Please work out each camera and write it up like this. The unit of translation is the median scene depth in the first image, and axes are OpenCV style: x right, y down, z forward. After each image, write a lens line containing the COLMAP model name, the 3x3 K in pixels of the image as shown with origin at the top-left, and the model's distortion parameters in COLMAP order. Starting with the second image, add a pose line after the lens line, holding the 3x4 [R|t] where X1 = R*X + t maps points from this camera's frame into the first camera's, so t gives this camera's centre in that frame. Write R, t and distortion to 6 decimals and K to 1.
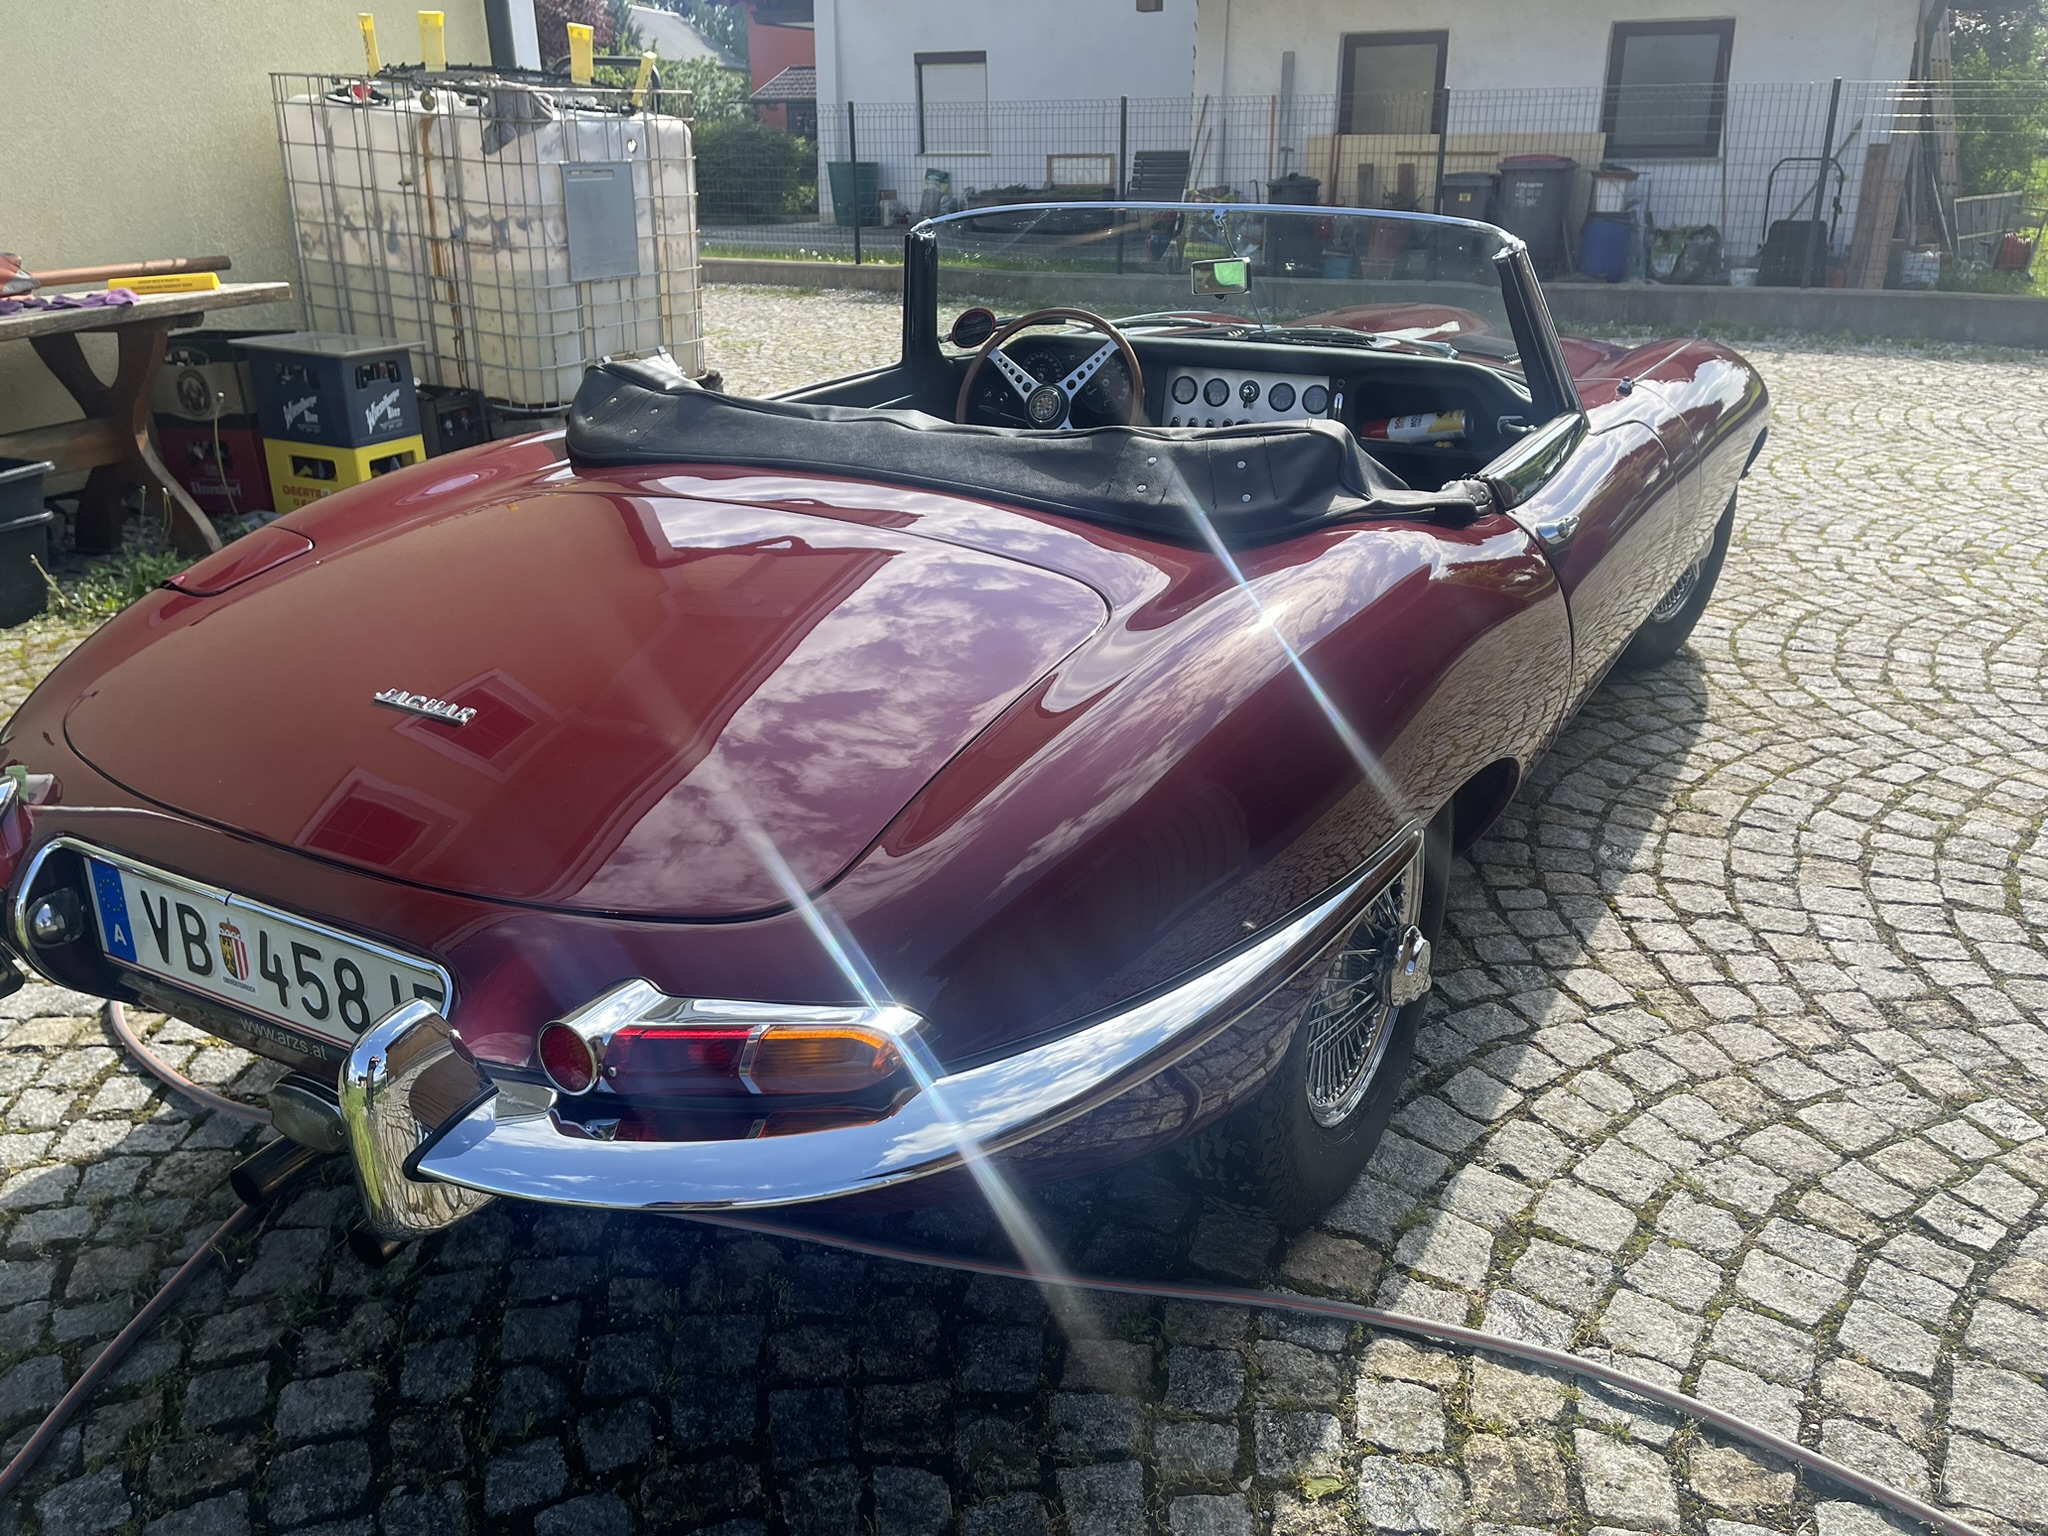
lens RADIAL K [[1518.3, 0, 1047.5], [0, 1518.3, 767.4], [0, 0, 1]] dist [0.083622, -0.116746]
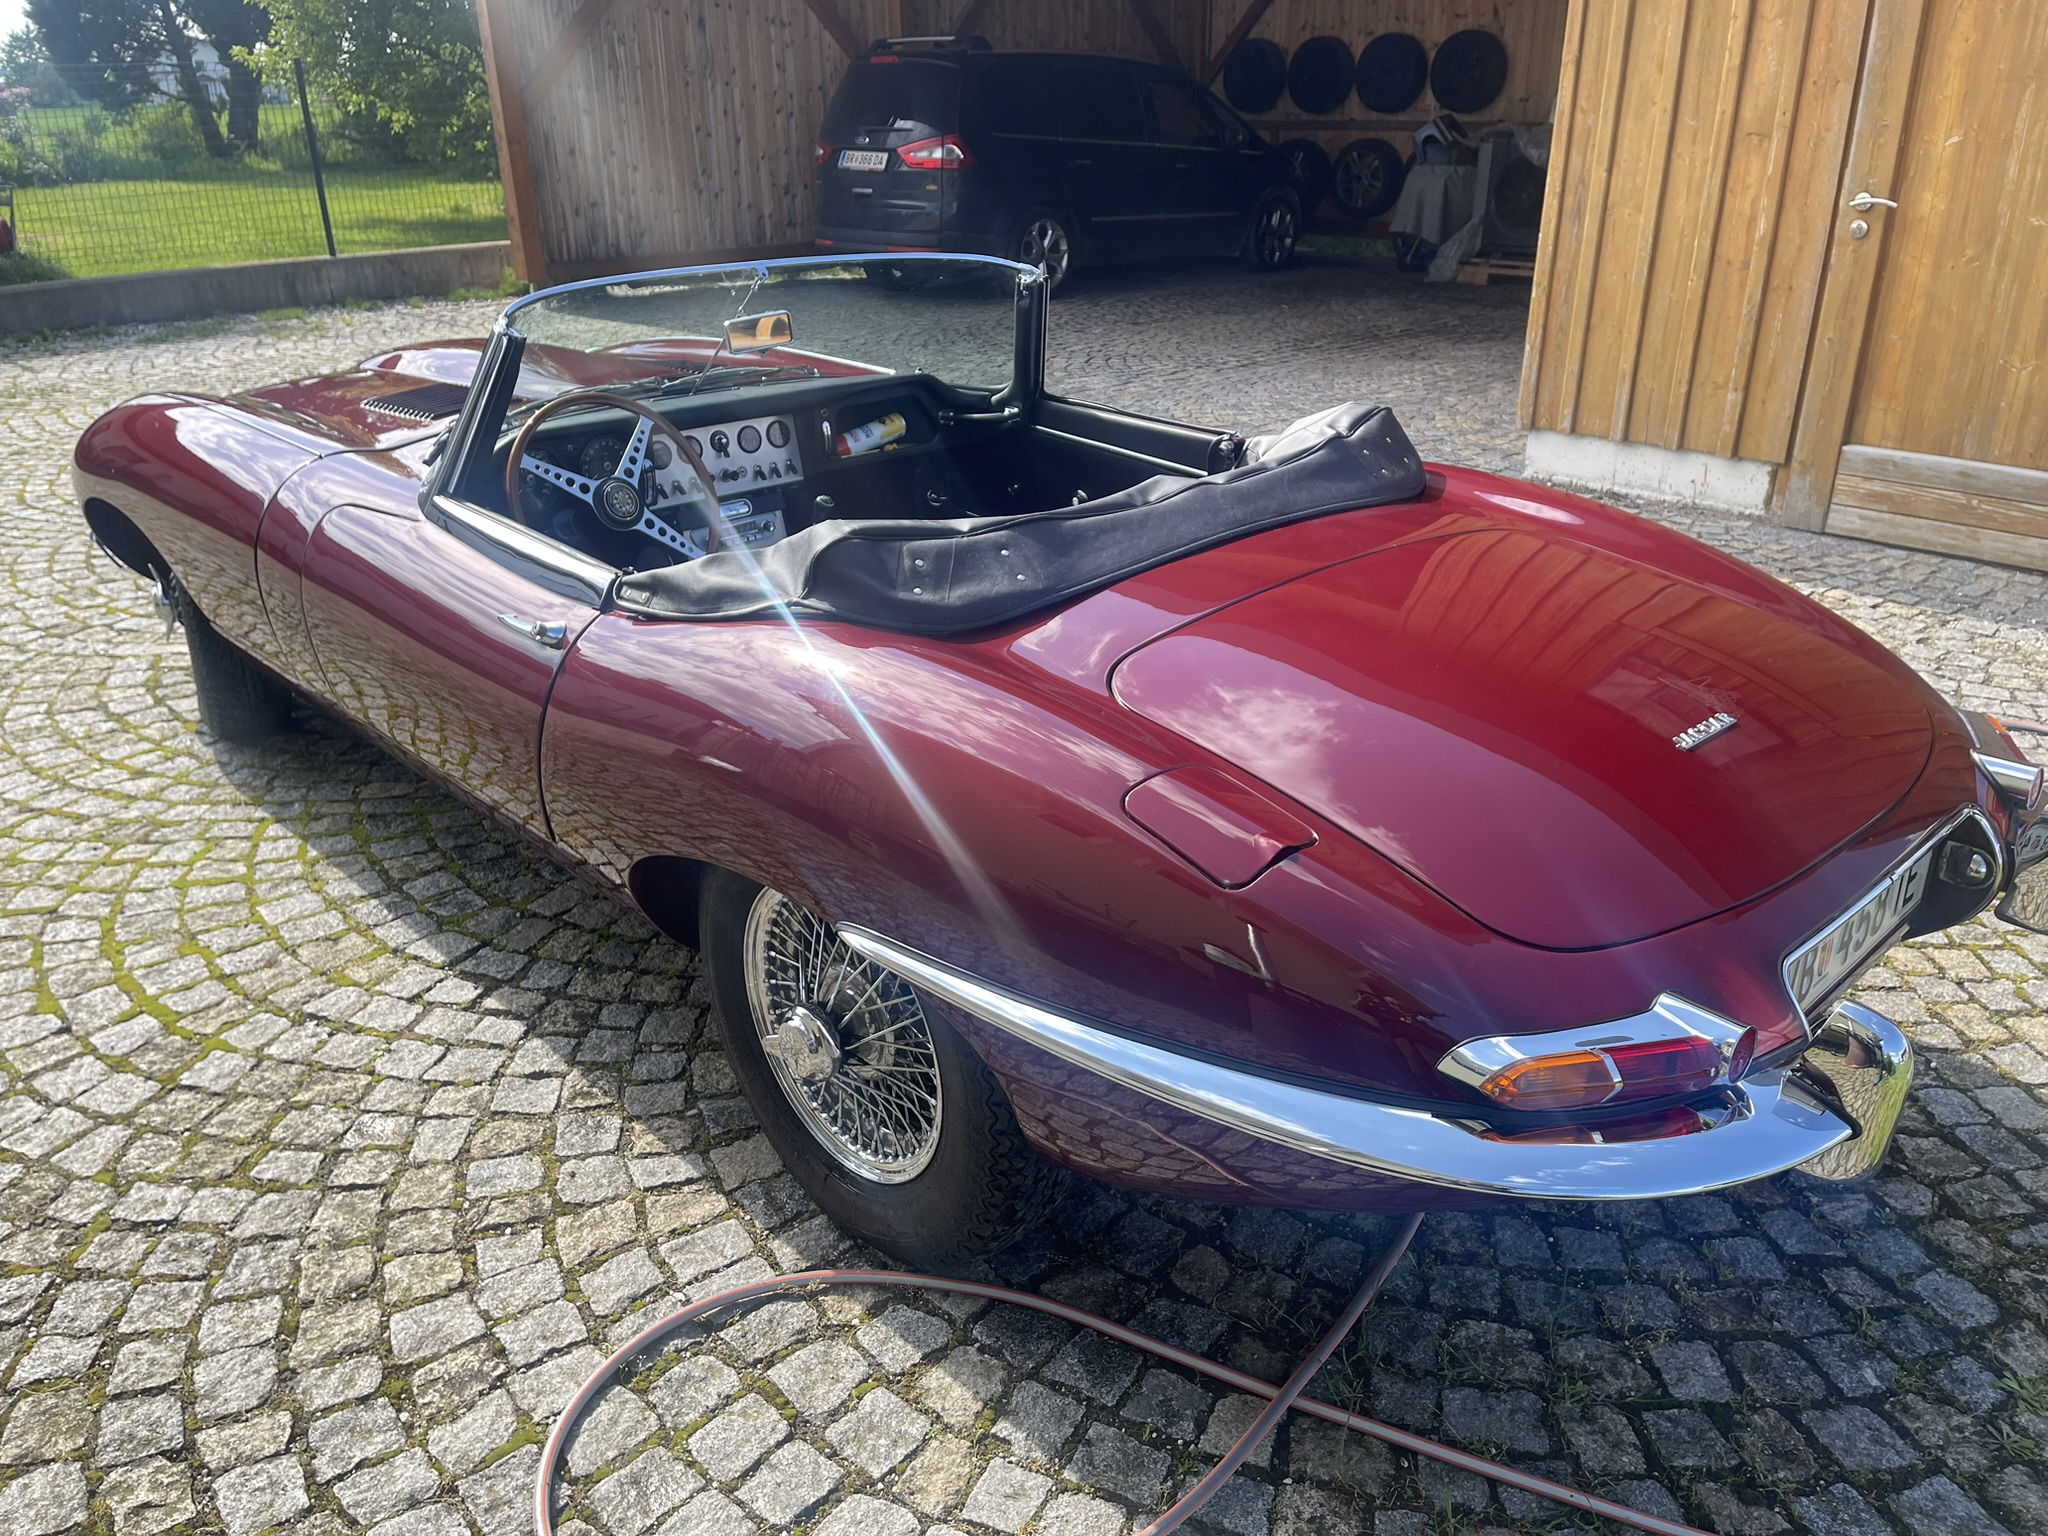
lens RADIAL K [[1541.4, 0, 1030.7], [0, 1541.4, 767.5], [0, 0, 1]] dist [0.069486, -0.102210]
pose [[0.301864, -0.384811, 0.872238, -1.124846], [0.363554, 0.892245, 0.267819, -0.366246], [-0.881310, 0.236261, 0.409236, 0.655813]]
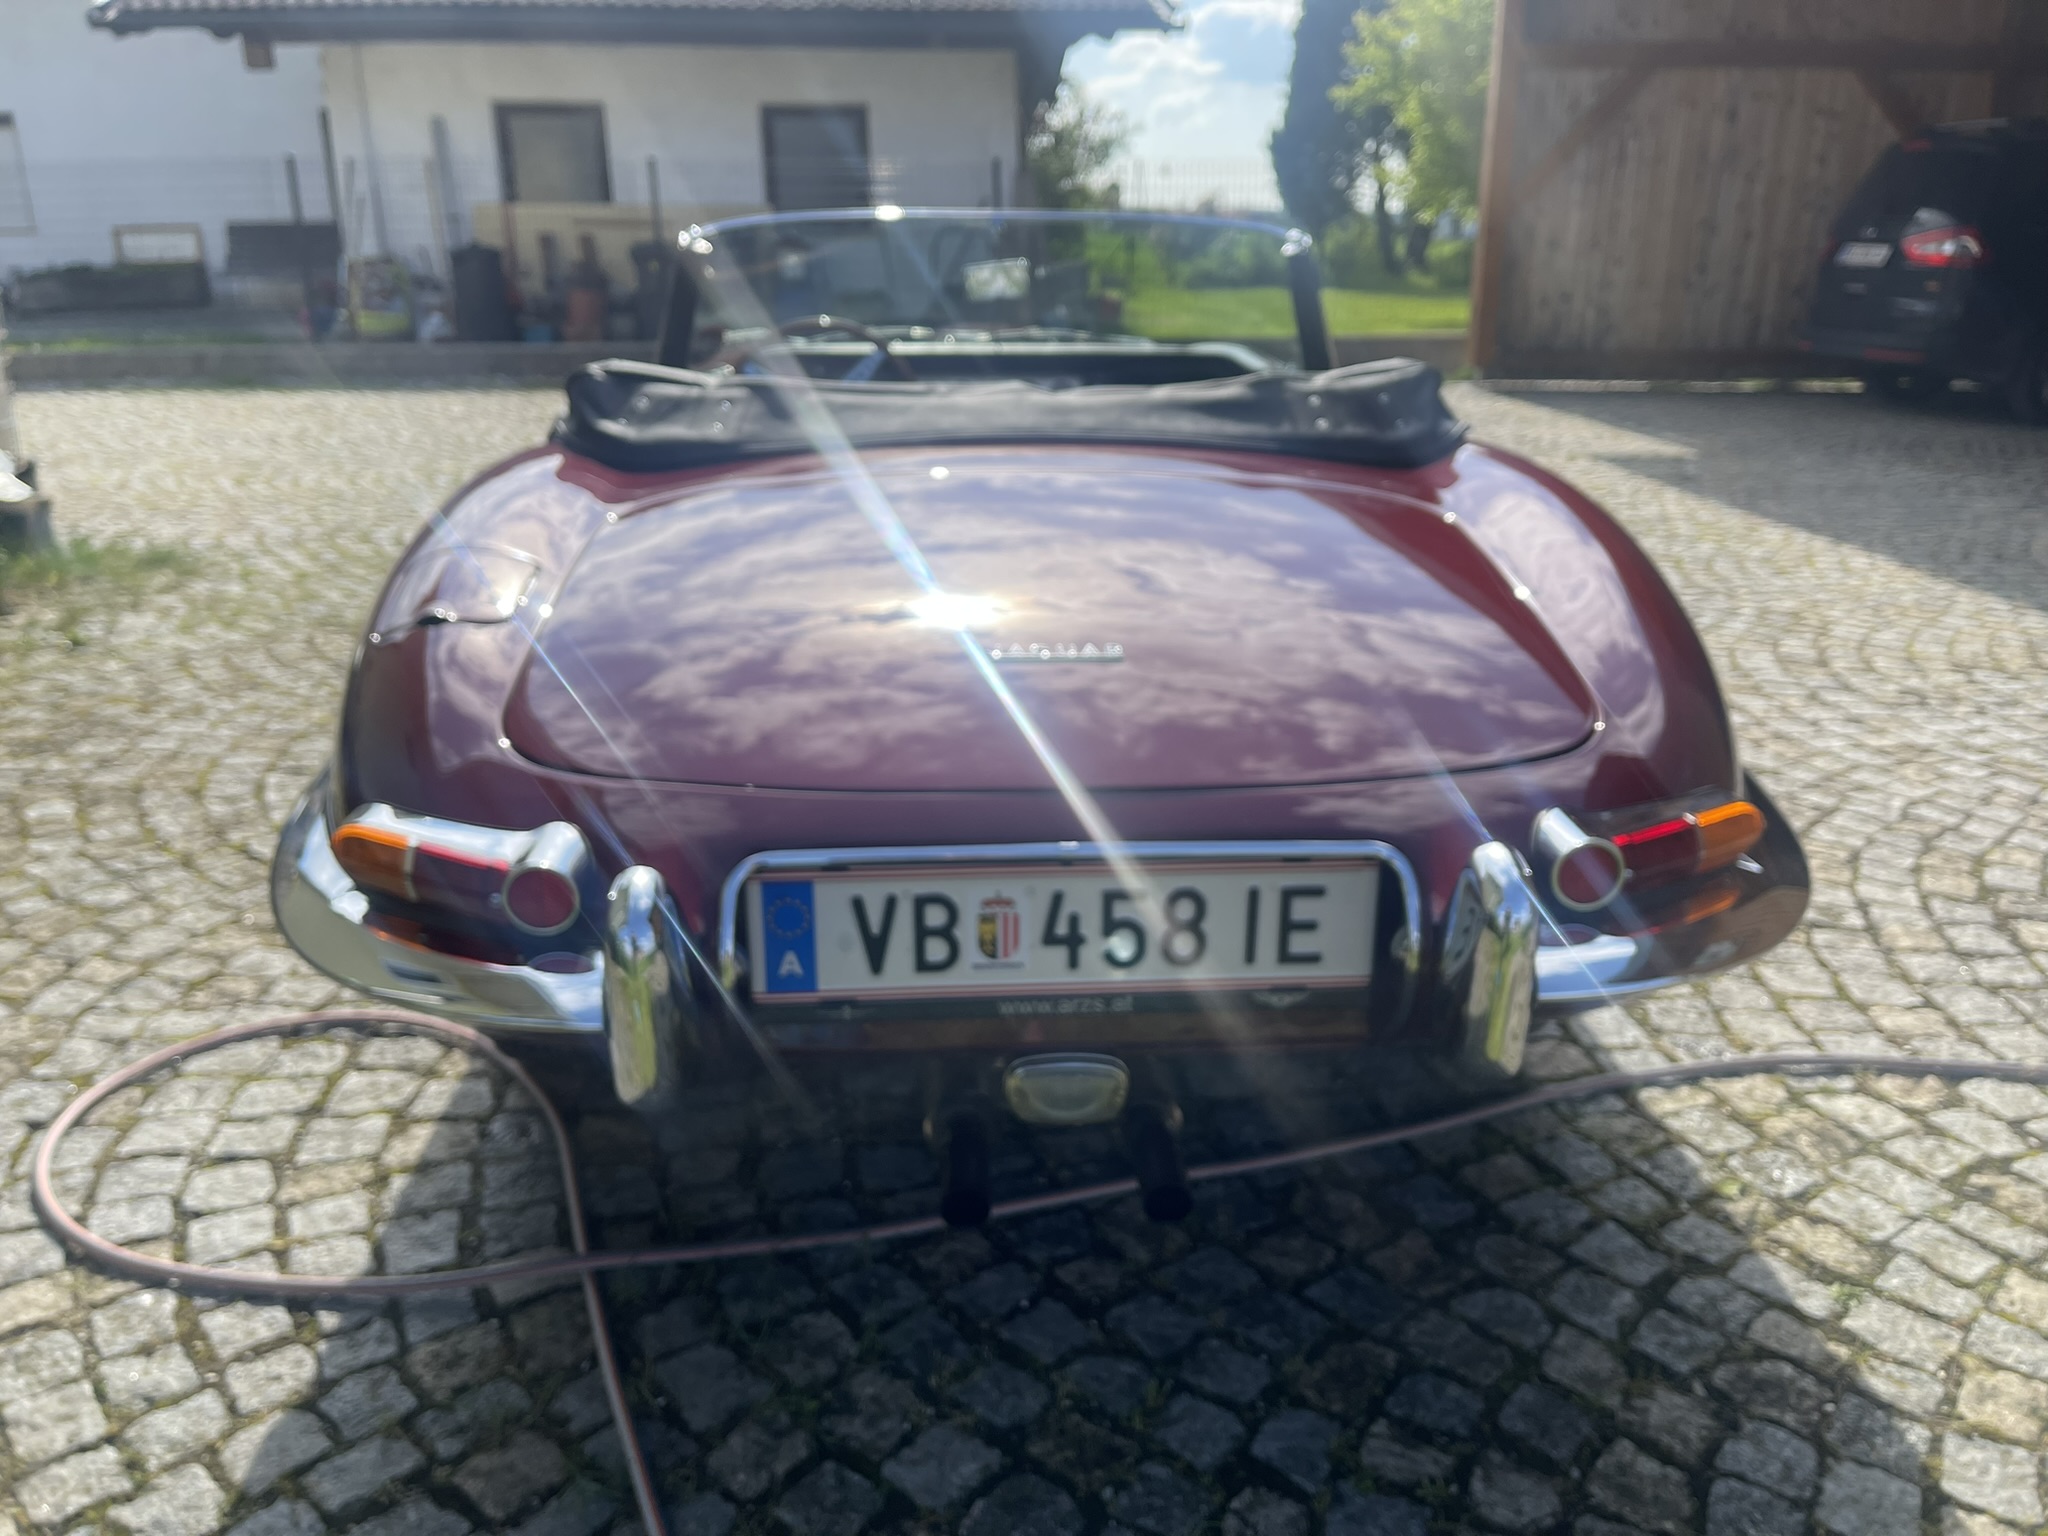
lens RADIAL K [[1541.4, 0, 1030.7], [0, 1541.4, 767.5], [0, 0, 1]] dist [0.069486, -0.102210]
pose [[0.849082, -0.173655, 0.498903, -0.622046], [0.198708, 0.980054, 0.002950, 0.016435], [-0.489464, 0.096631, 0.866653, 0.114959]]
